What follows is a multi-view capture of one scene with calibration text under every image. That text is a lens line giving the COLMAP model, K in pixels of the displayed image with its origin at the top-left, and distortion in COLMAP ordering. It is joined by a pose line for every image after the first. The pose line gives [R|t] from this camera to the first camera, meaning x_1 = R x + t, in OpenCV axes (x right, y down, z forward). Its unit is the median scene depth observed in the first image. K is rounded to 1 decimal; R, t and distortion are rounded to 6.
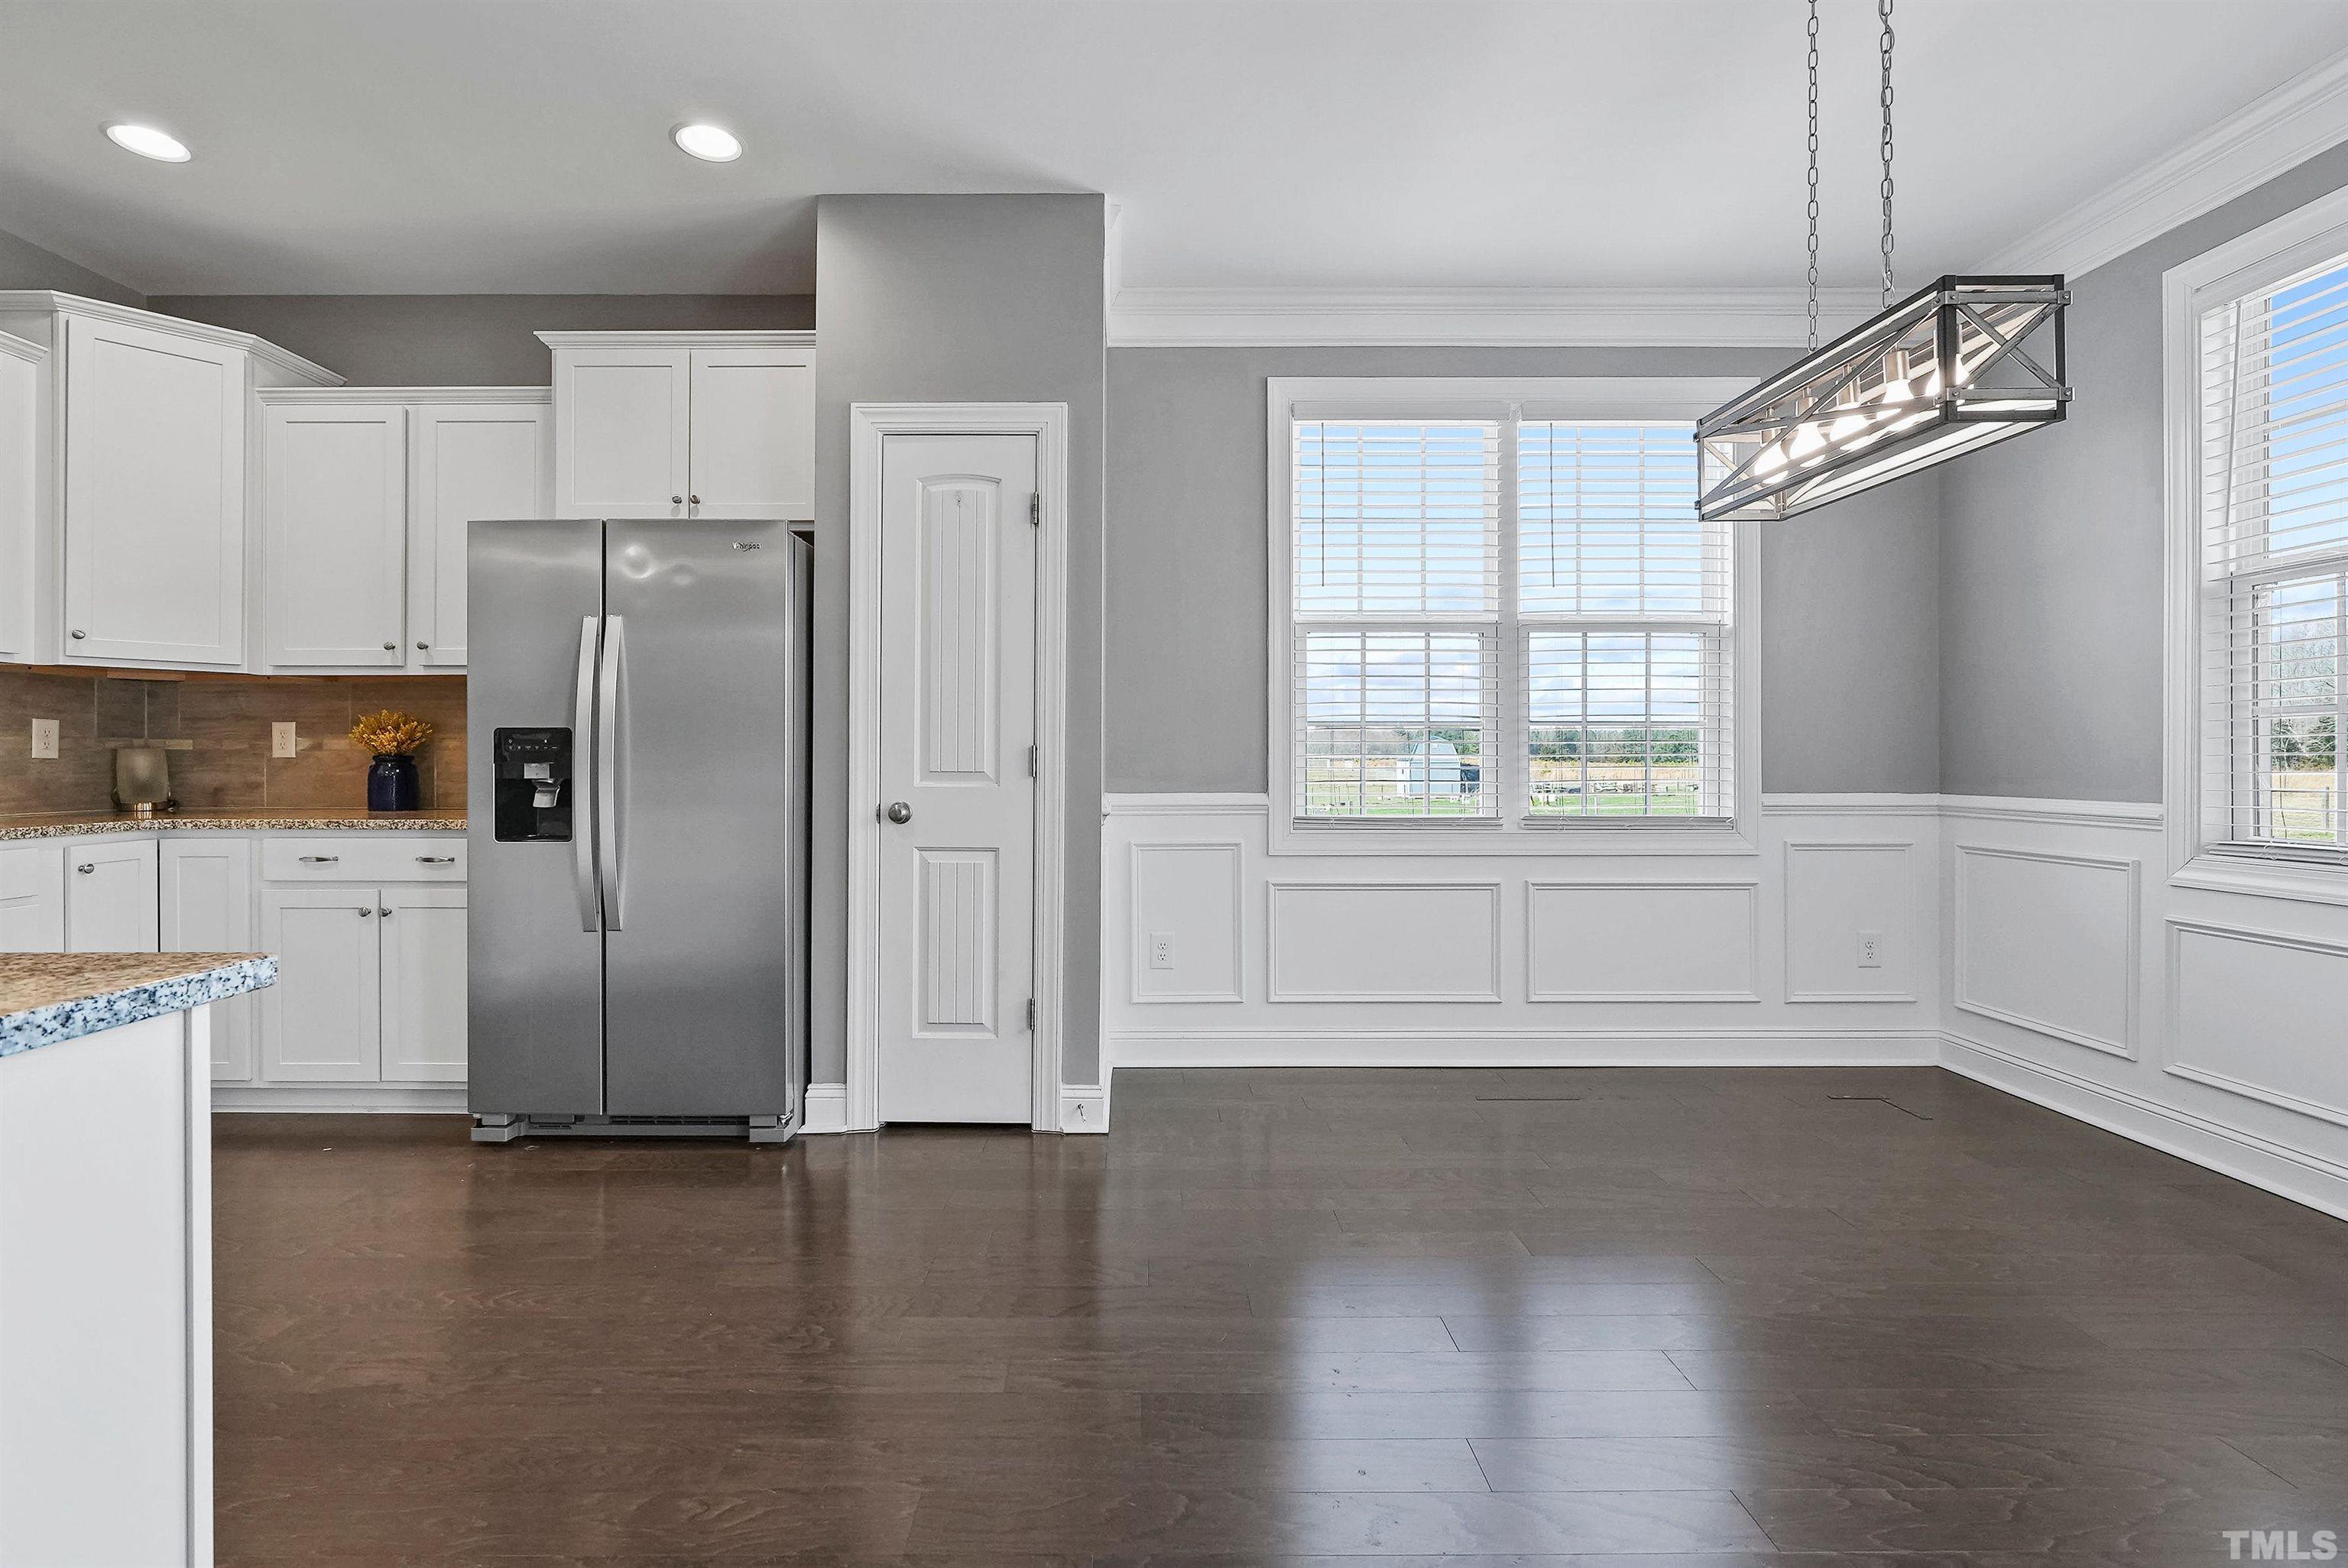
lens RADIAL K [[1079.8, 0, 1149.1], [0, 1079.8, 755.1], [0, 0, 1]] dist [-0.011161, 0.002416]
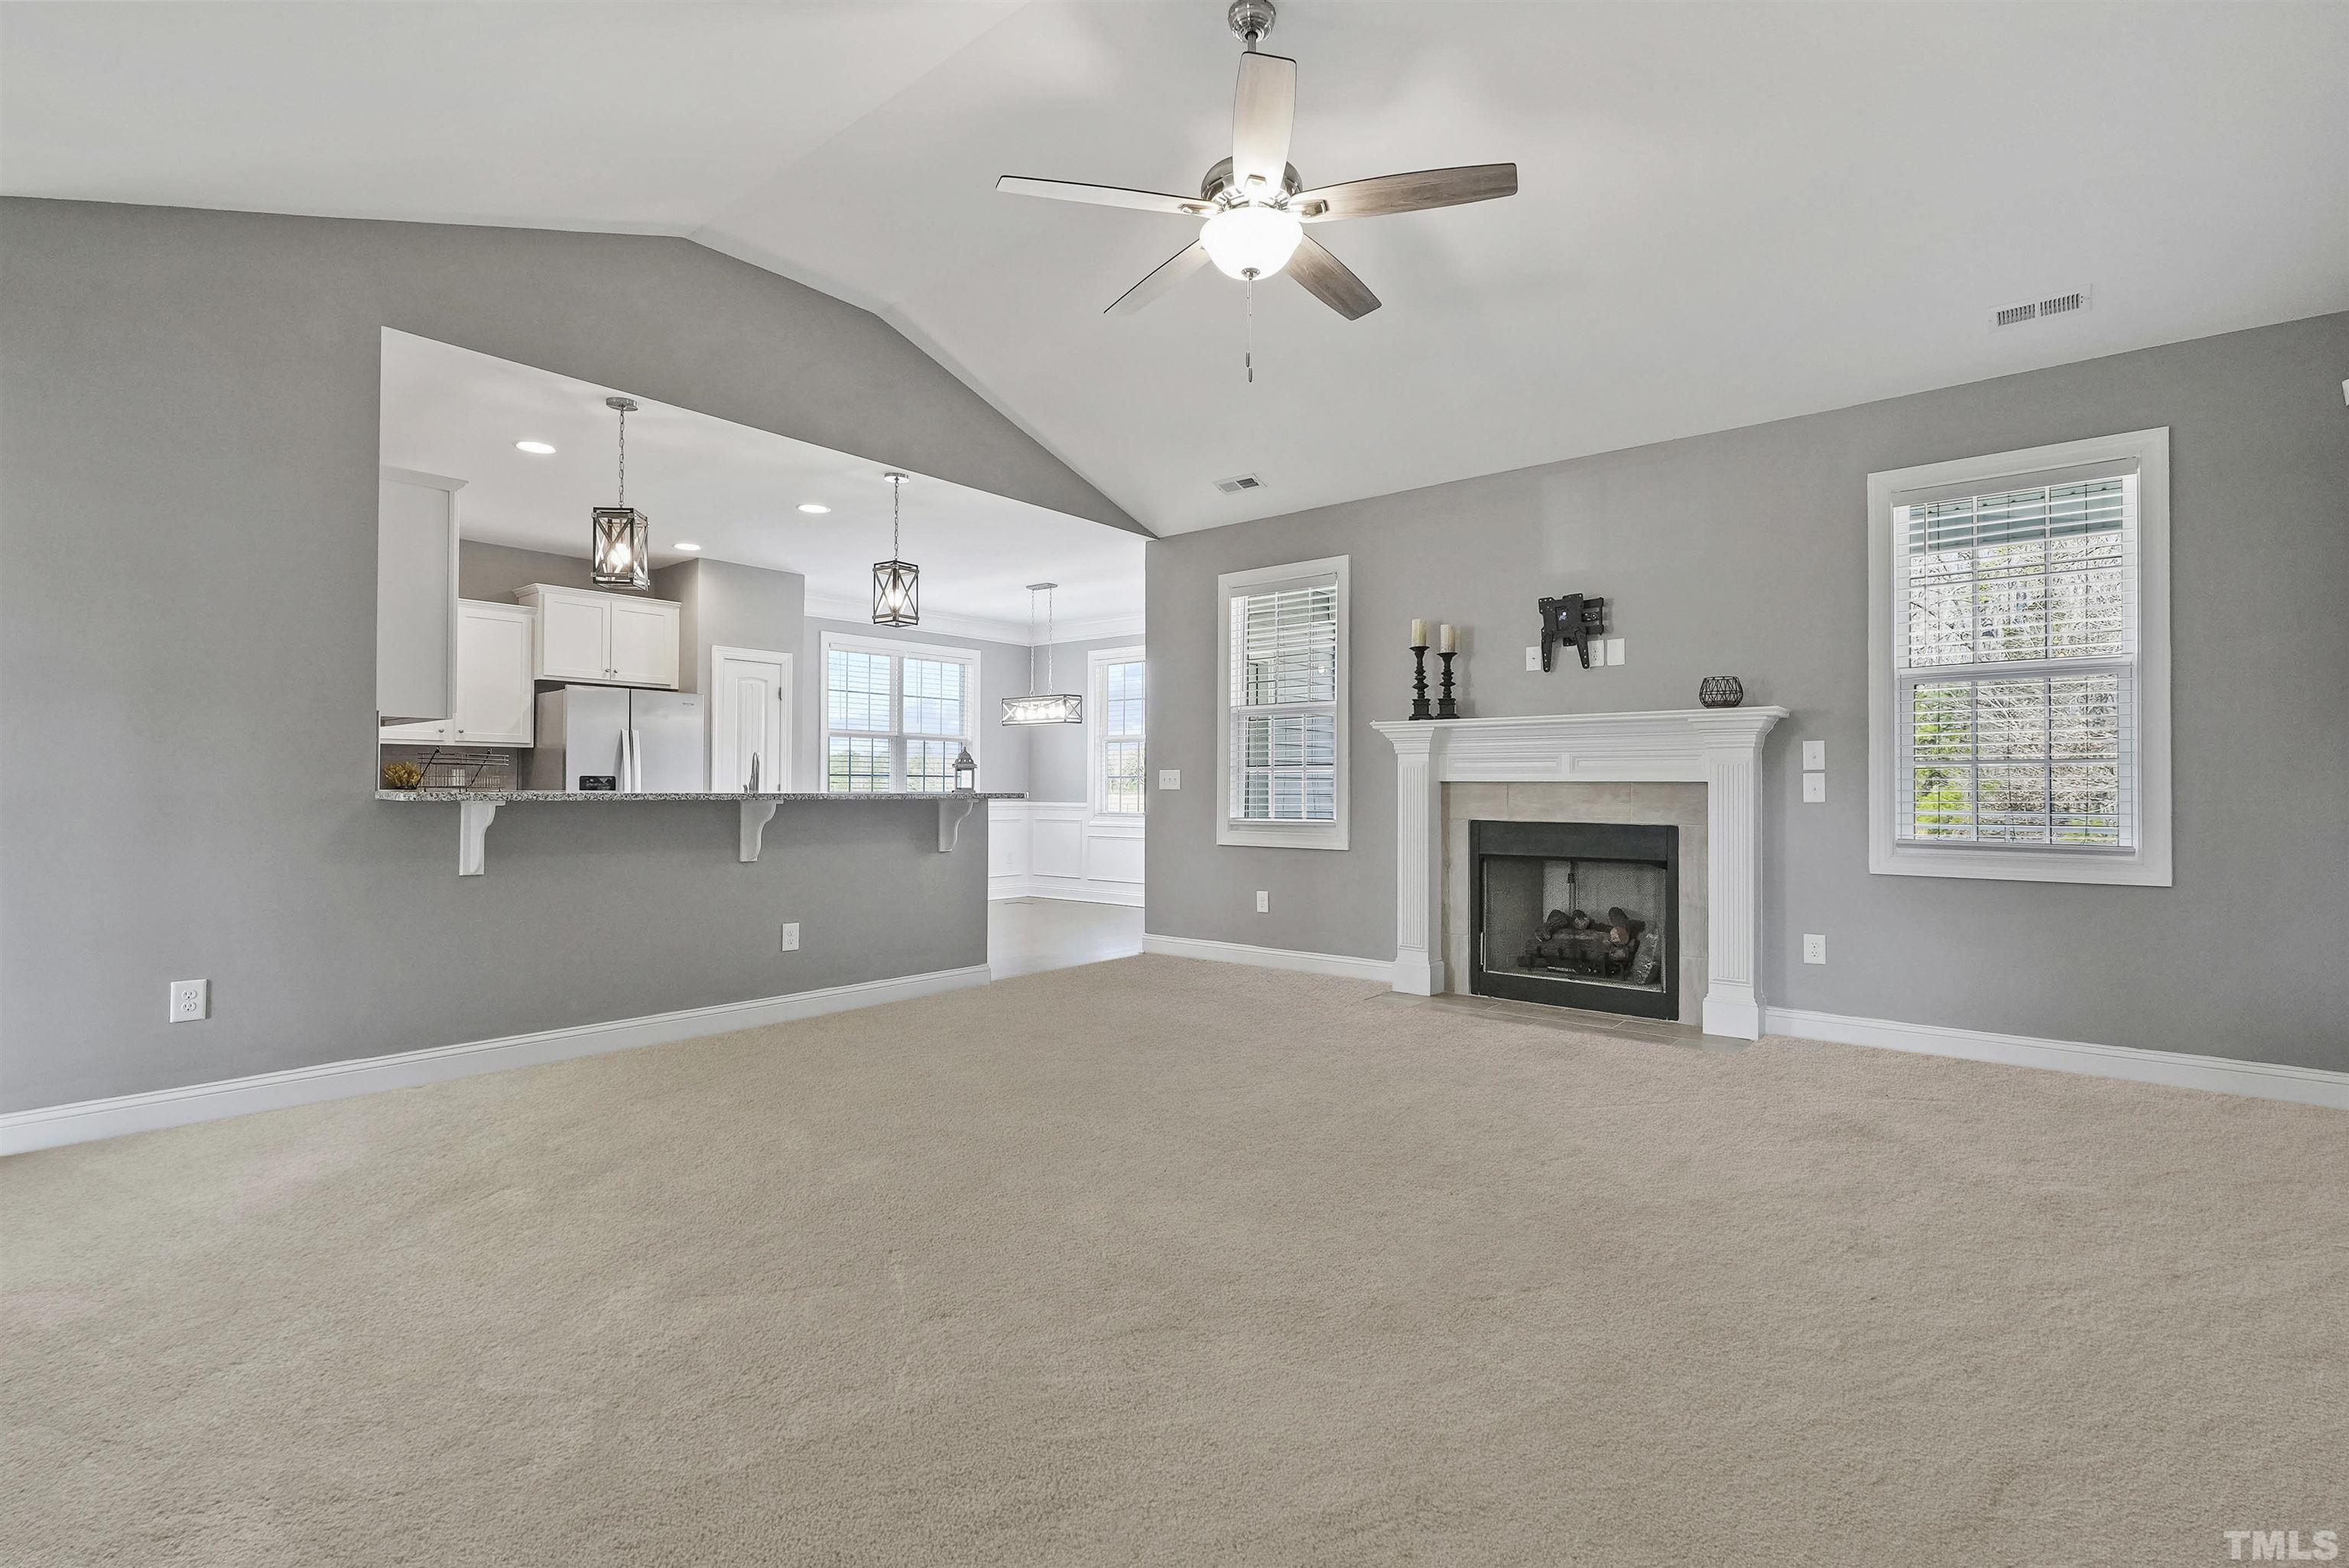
lens RADIAL K [[1080.3, 0, 1173.9], [0, 1080.3, 775.2], [0, 0, 1]] dist [-0.011161, 0.002416]
pose [[0.643519, 0.012034, 0.765336, -1.420988], [-0.007043, 0.999927, -0.009800, -0.010056], [-0.765398, 0.000917, 0.643556, -1.344997]]
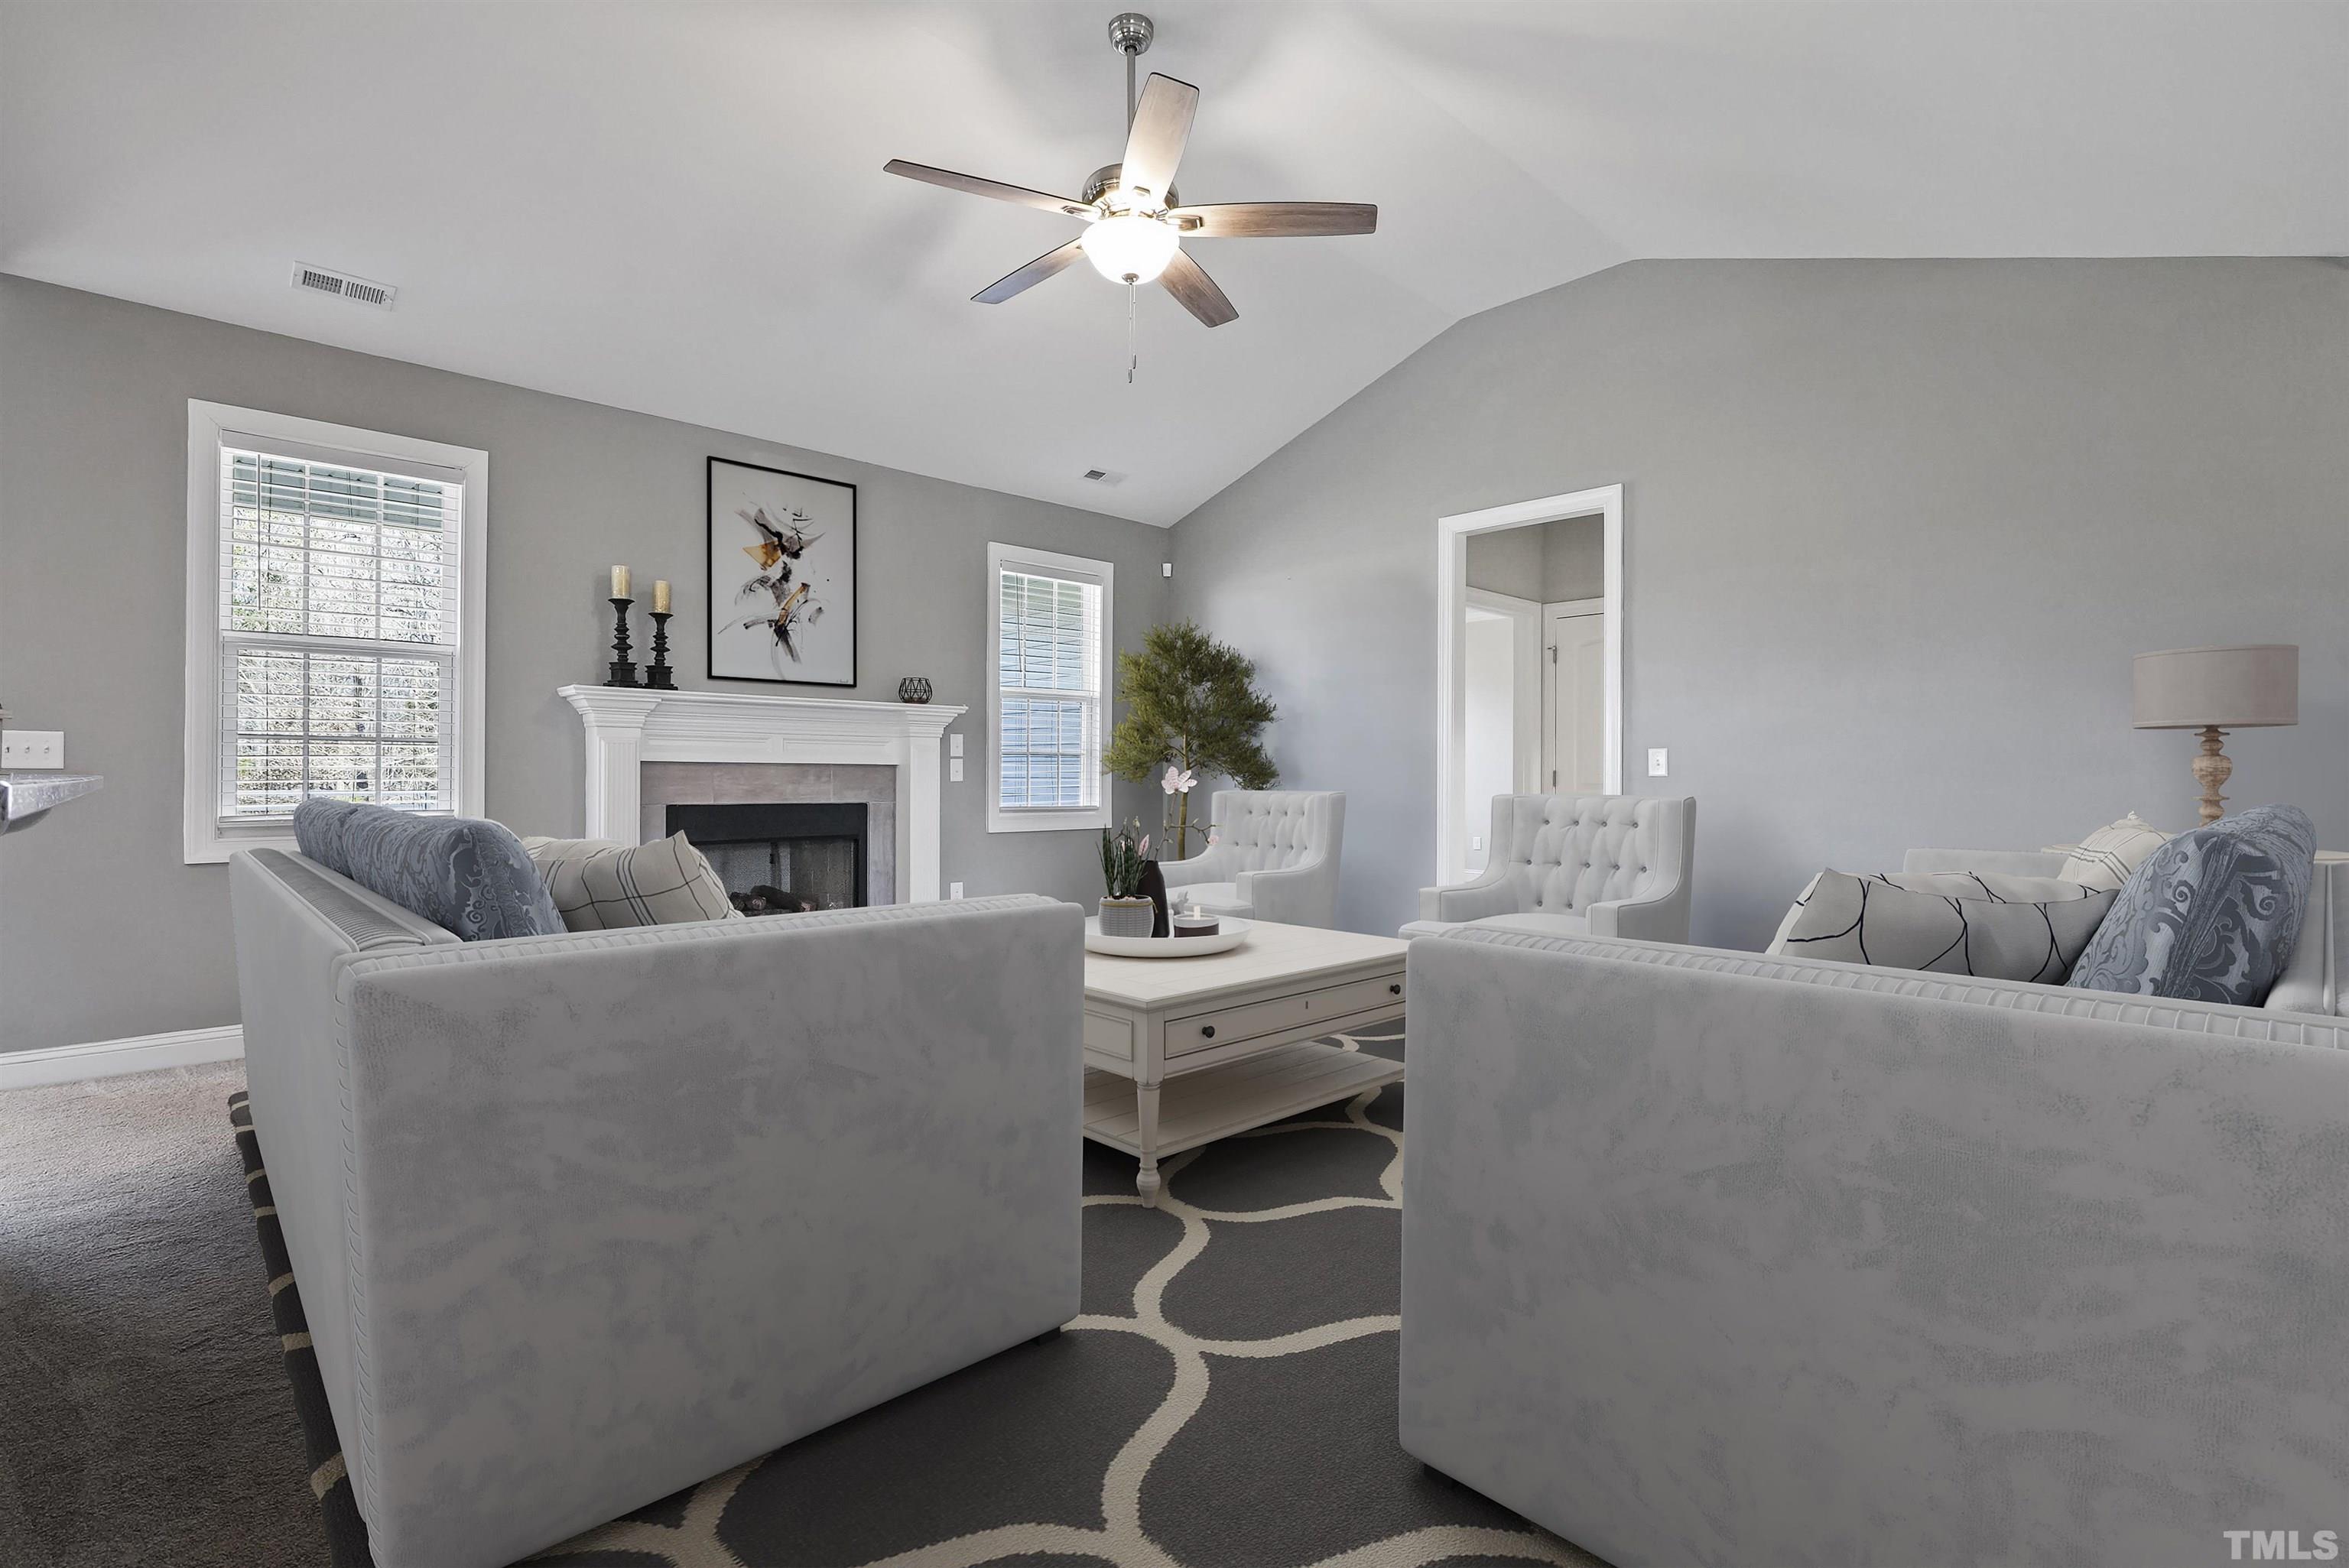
lens RADIAL K [[1080.3, 0, 1183.9], [0, 1080.3, 790.2], [0, 0, 1]] dist [-0.011161, 0.002416]
pose [[-0.687062, -0.015314, 0.726437, -1.412684], [-0.009574, 0.999882, 0.012024, -0.005021], [-0.726536, 0.001306, -0.687127, -0.063778]]
